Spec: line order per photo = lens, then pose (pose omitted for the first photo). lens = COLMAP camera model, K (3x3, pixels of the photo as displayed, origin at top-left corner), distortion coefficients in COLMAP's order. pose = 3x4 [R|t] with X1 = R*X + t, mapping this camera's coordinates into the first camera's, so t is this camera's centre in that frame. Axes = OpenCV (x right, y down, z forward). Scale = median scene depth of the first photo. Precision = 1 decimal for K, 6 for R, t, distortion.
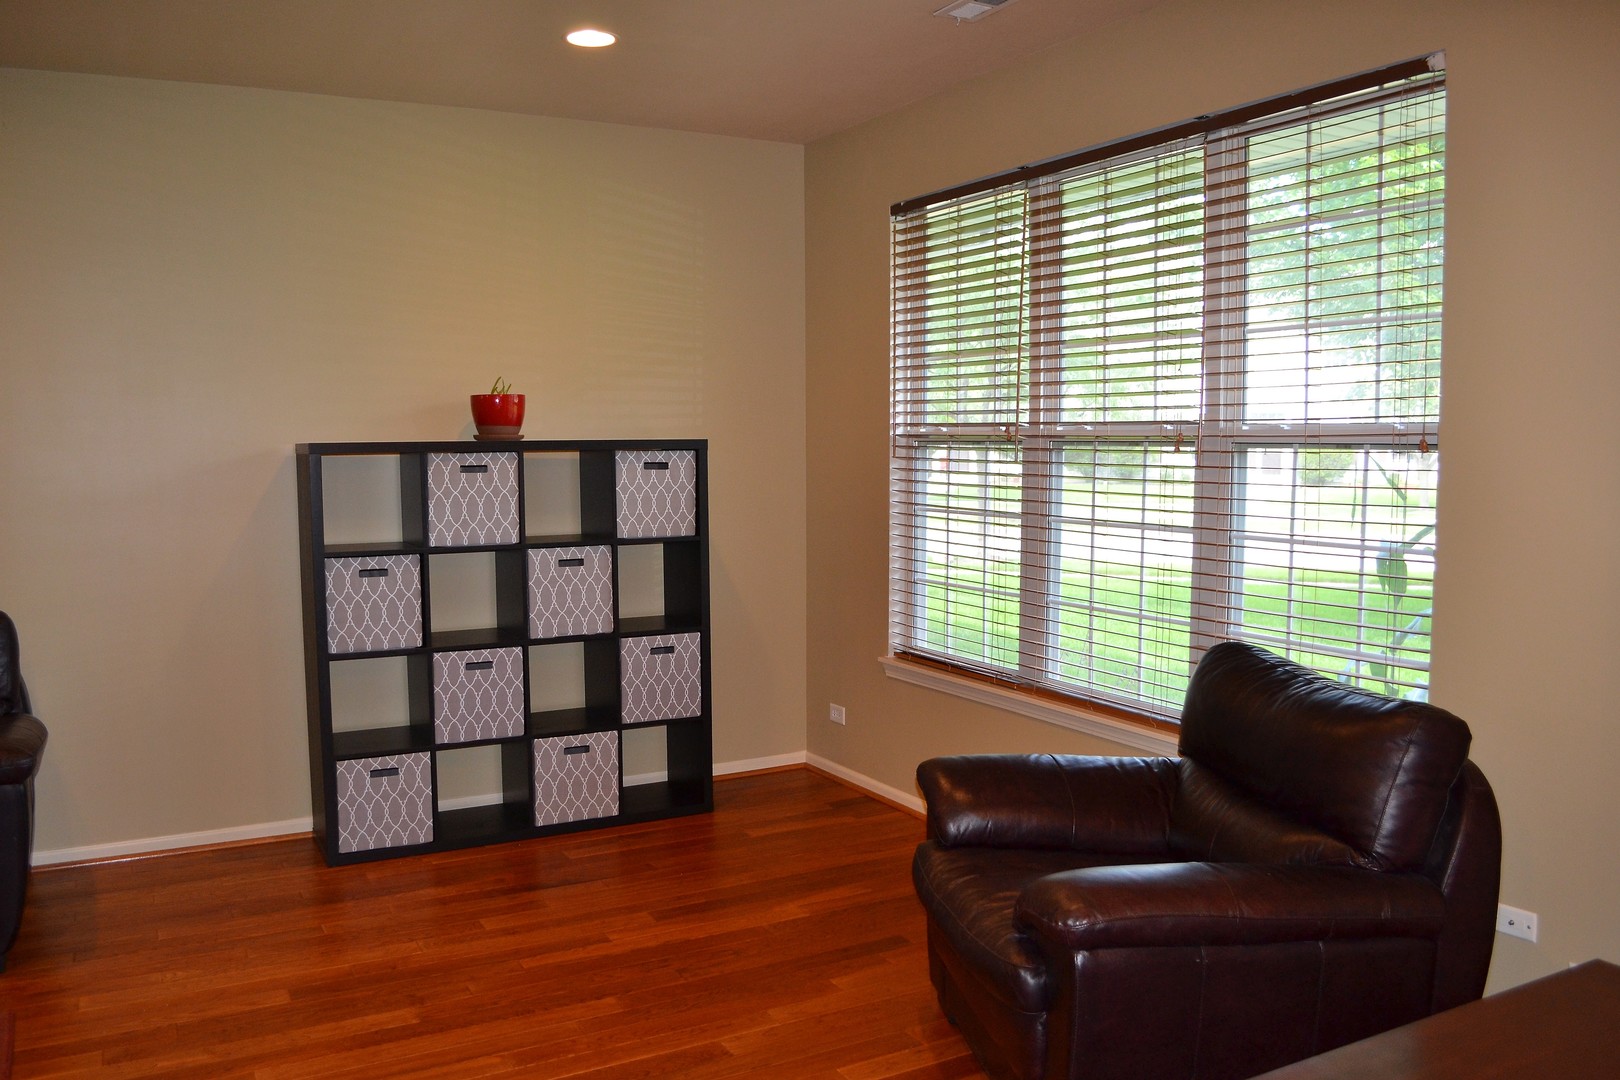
lens RADIAL K [[1300.4, 0, 813.7], [0, 1300.4, 536.9], [0, 0, 1]] dist [-0.082225, 0.008296]
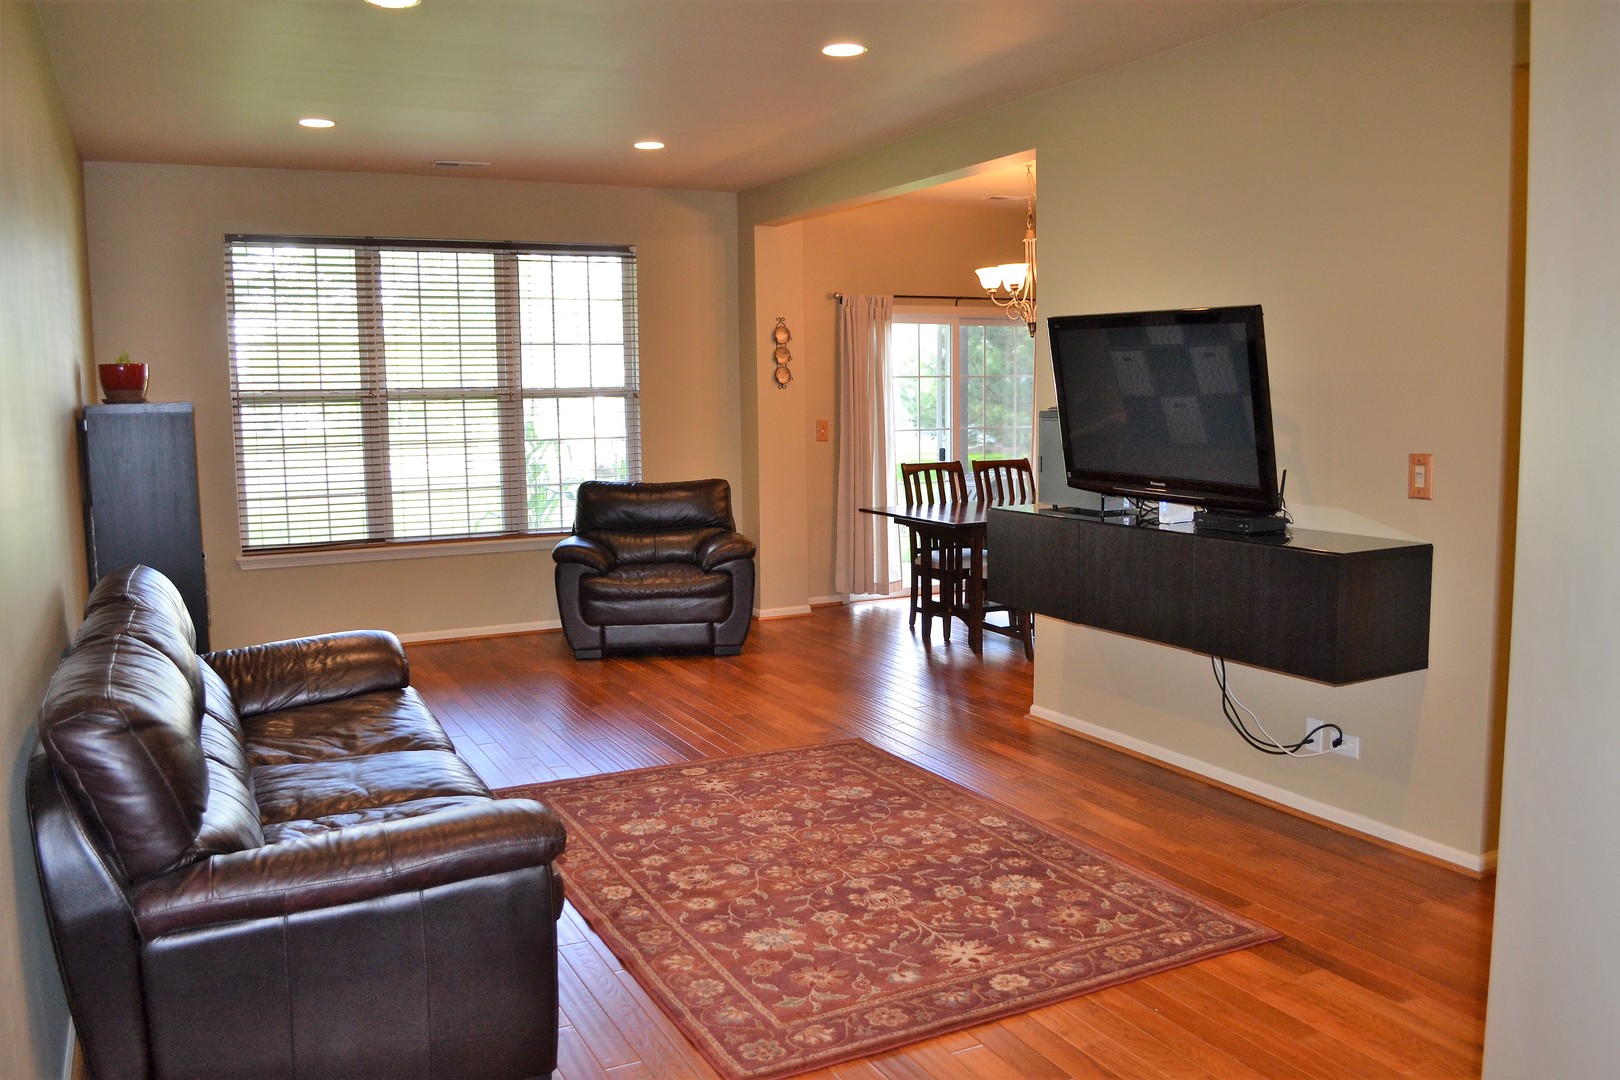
lens RADIAL K [[1300.4, 0, 806.7], [0, 1300.4, 532.0], [0, 0, 1]] dist [-0.082225, 0.008296]
pose [[0.040406, -0.107038, 0.993434, -1.532268], [0.087954, 0.990767, 0.103173, -0.024396], [-0.995305, 0.083208, 0.049448, 0.372206]]
